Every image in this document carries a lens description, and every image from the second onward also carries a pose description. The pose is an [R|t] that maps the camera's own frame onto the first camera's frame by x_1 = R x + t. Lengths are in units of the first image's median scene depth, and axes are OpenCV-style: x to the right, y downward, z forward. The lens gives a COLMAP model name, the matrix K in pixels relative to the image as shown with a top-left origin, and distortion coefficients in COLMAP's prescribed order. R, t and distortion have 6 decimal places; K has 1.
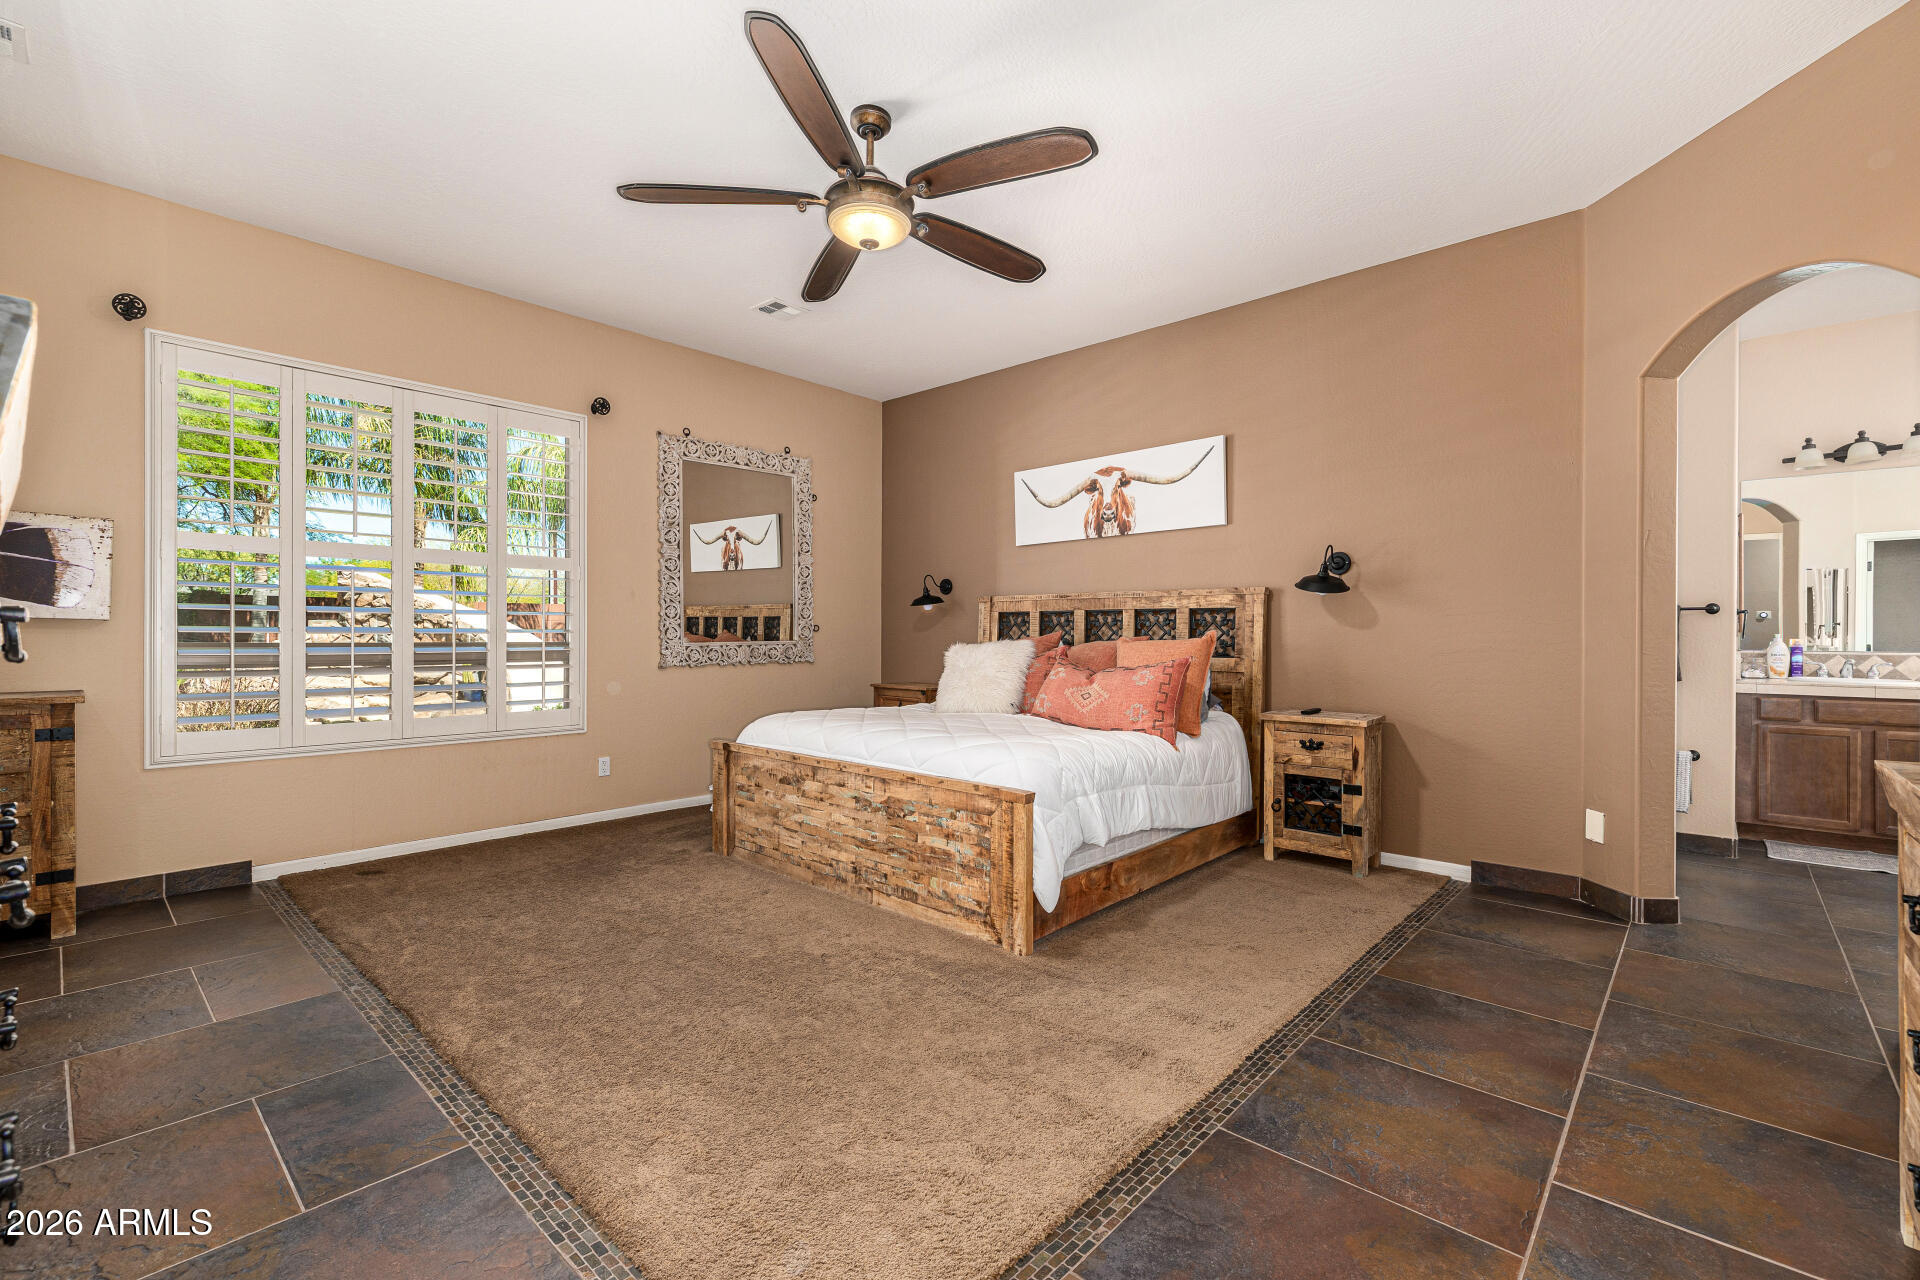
lens RADIAL K [[833.5, 0, 963.2], [0, 833.5, 639.3], [0, 0, 1]] dist [-0.000034, -0.000366]
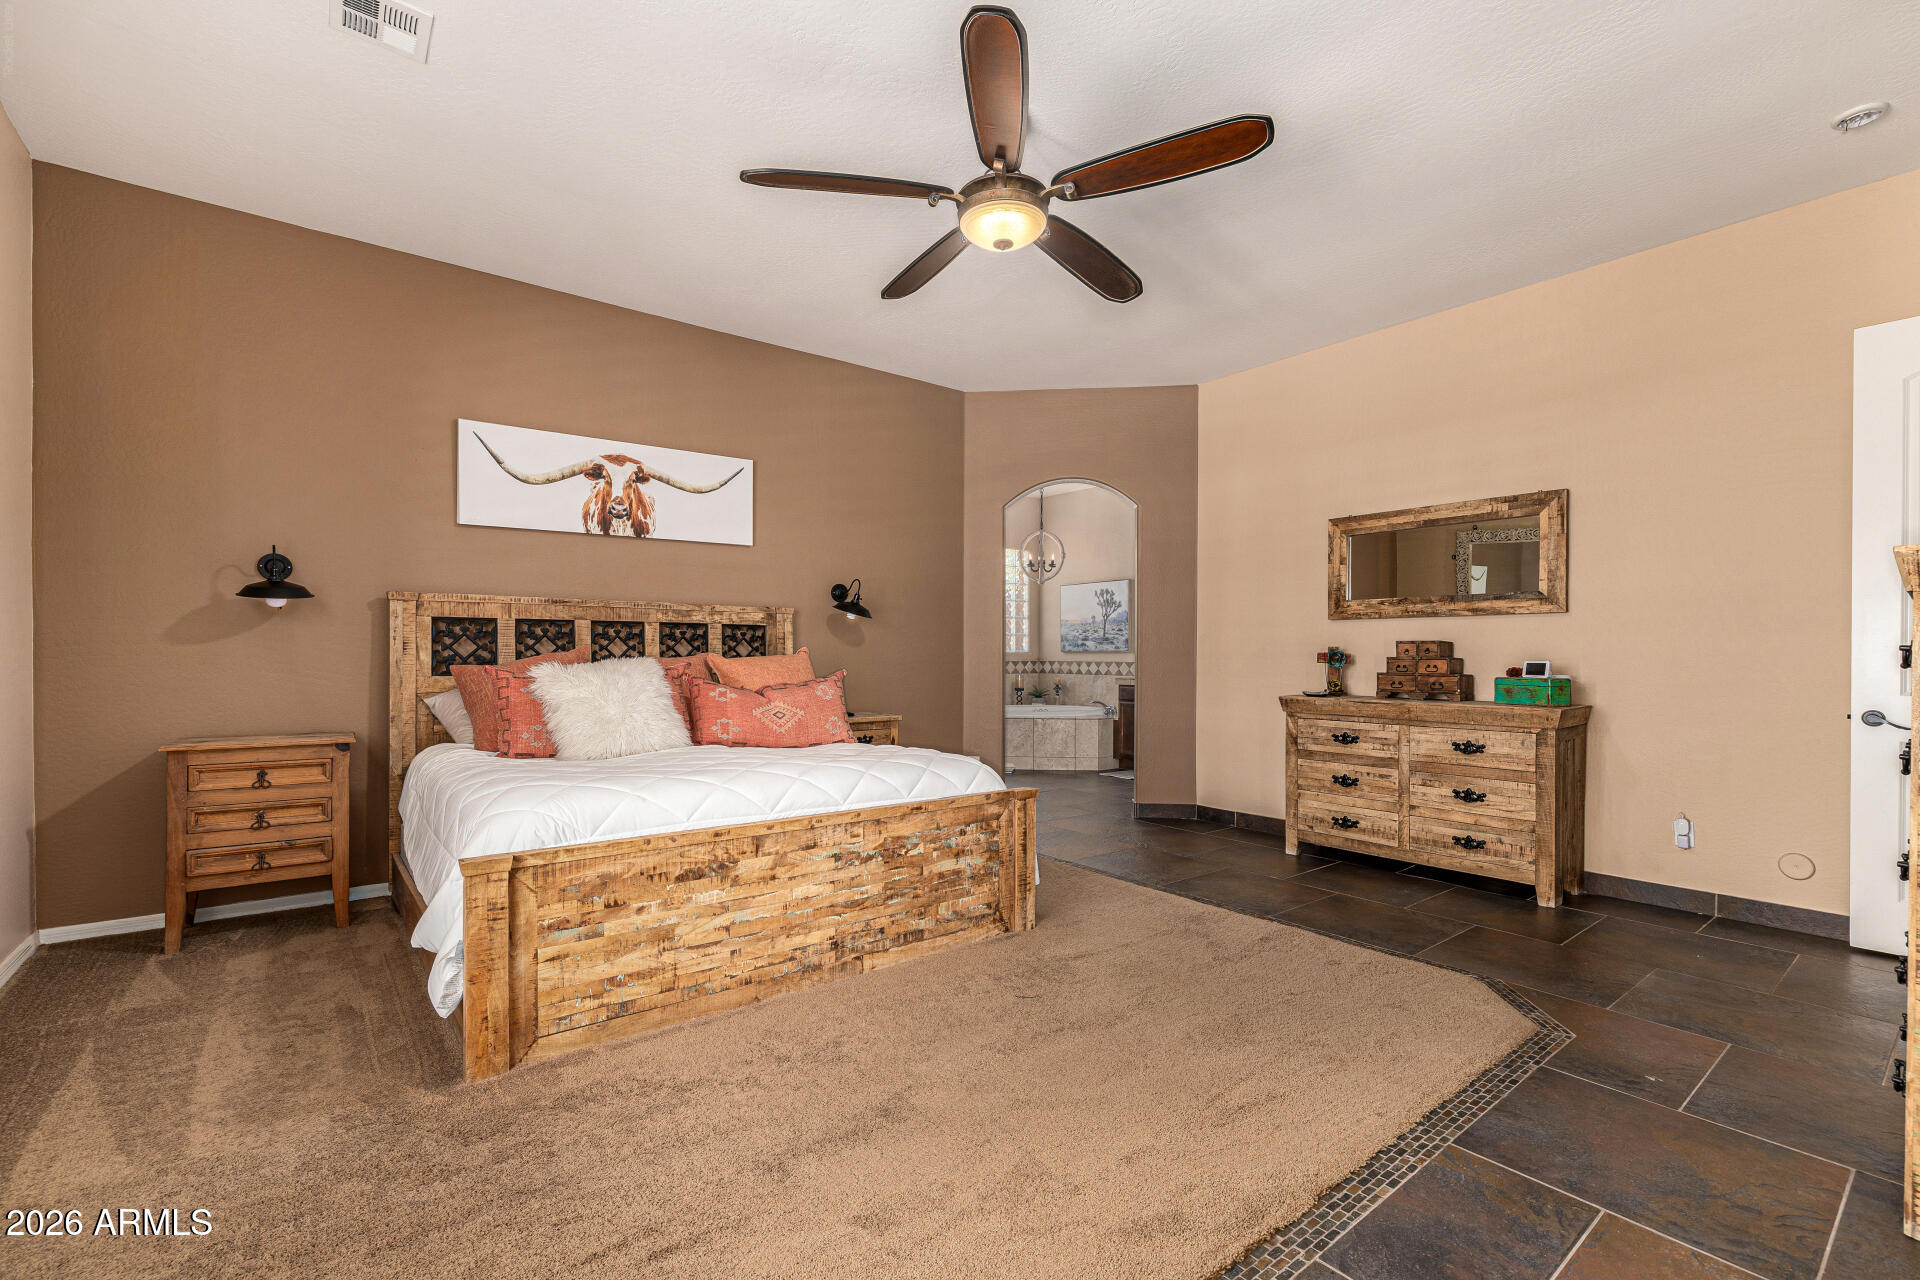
lens RADIAL K [[833.5, 0, 962.2], [0, 833.5, 654.1], [0, 0, 1]] dist [-0.000034, -0.000366]
pose [[0.167395, -0.004626, 0.985879, -0.716920], [0.001839, 0.999989, 0.004380, -0.005350], [-0.985888, 0.001080, 0.167401, 0.594326]]
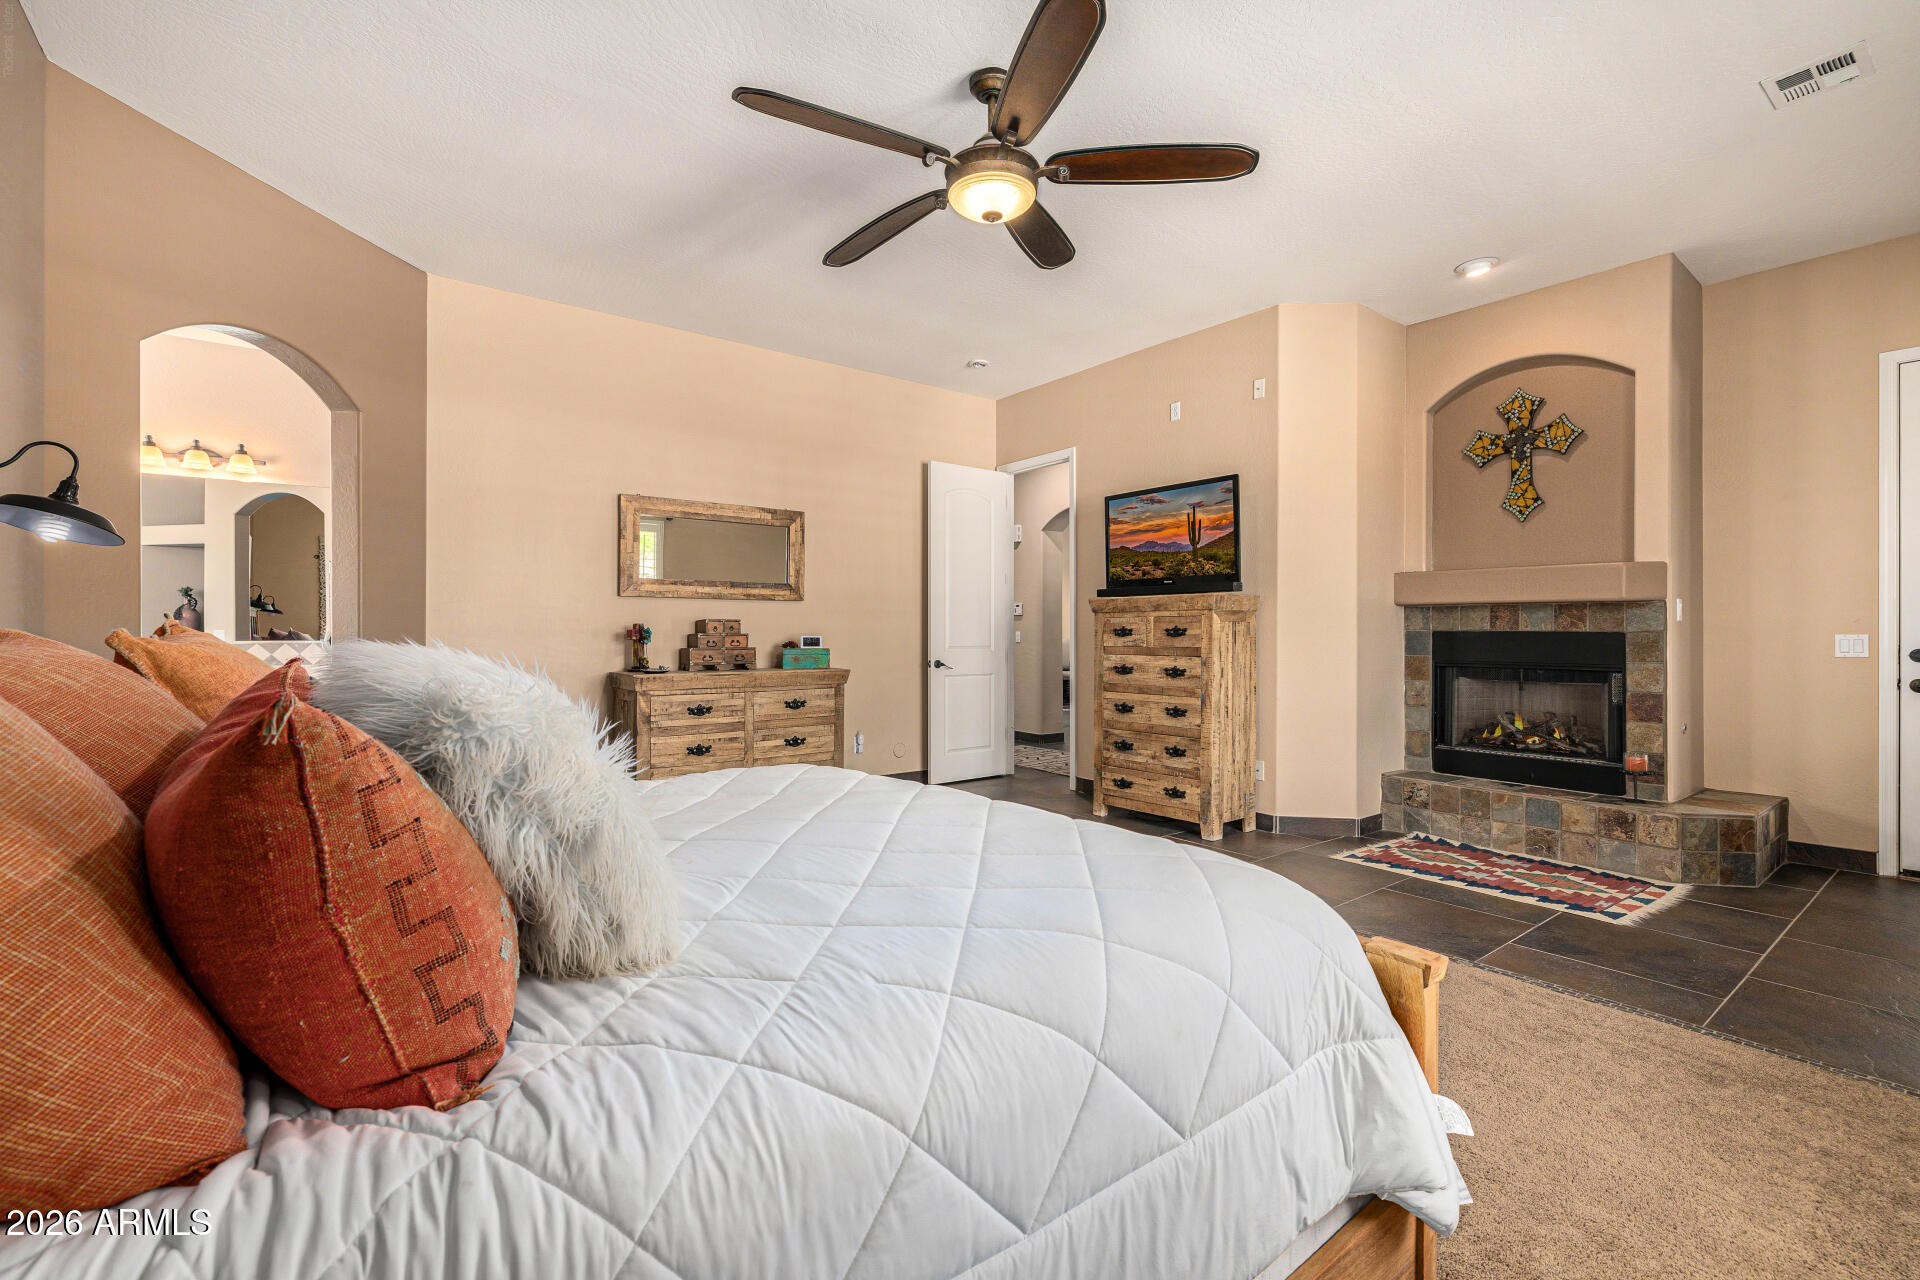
lens RADIAL K [[833.5, 0, 946.2], [0, 833.5, 624.5], [0, 0, 1]] dist [-0.000034, -0.000366]
pose [[-0.982183, -0.010276, 0.187646, -0.164383], [-0.010158, 0.999947, 0.001589, -0.013648], [-0.187652, -0.000345, -0.982235, 1.294904]]
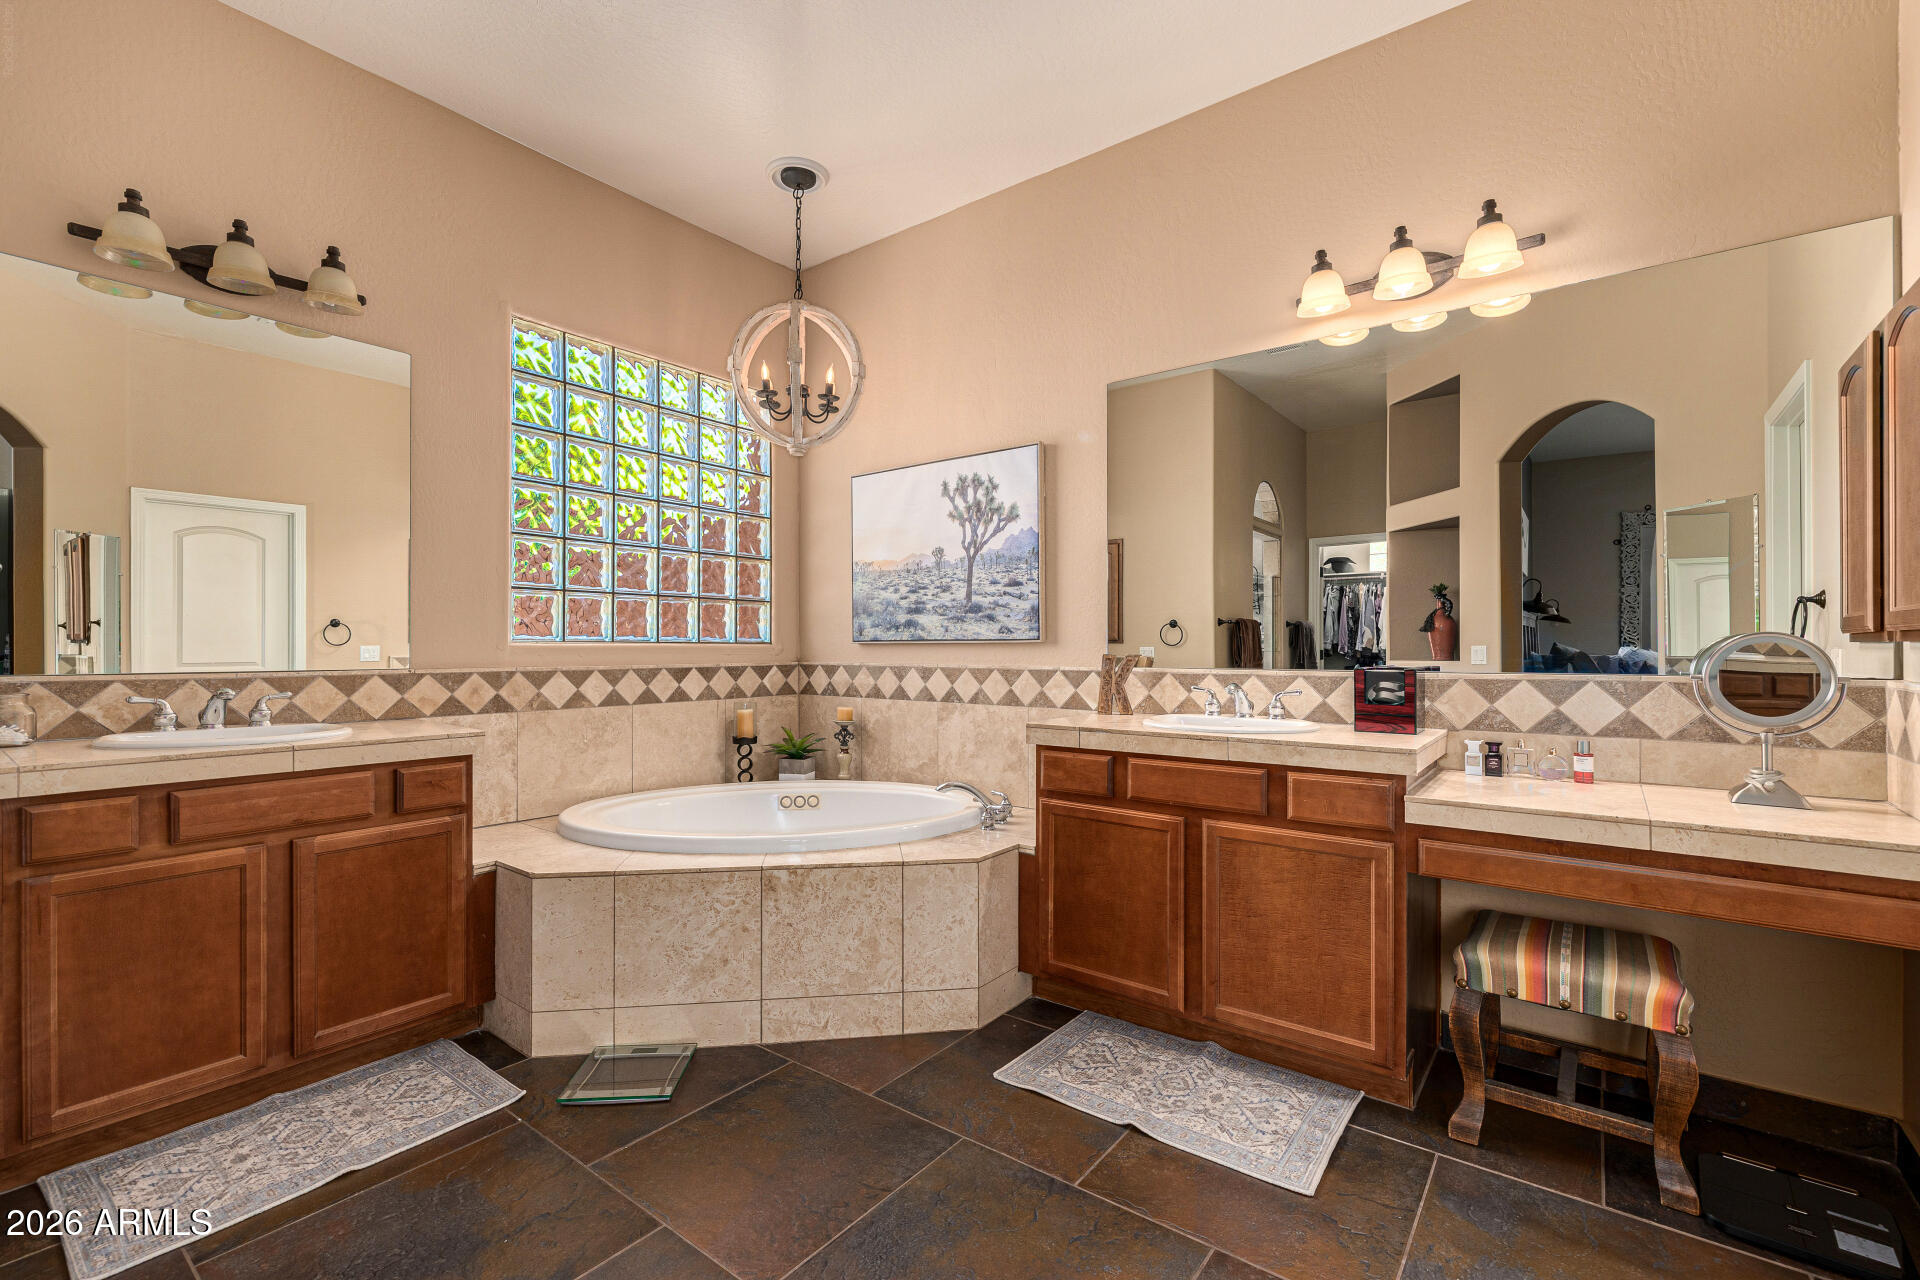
lens RADIAL K [[833.5, 0, 967.9], [0, 833.5, 641.4], [0, 0, 1]] dist [-0.000034, -0.000366]
pose [[-0.087023, -0.000662, 0.996206, 0.592426], [0.003307, 0.999994, 0.000954, -0.002624], [-0.996201, 0.003378, -0.087021, 0.660865]]
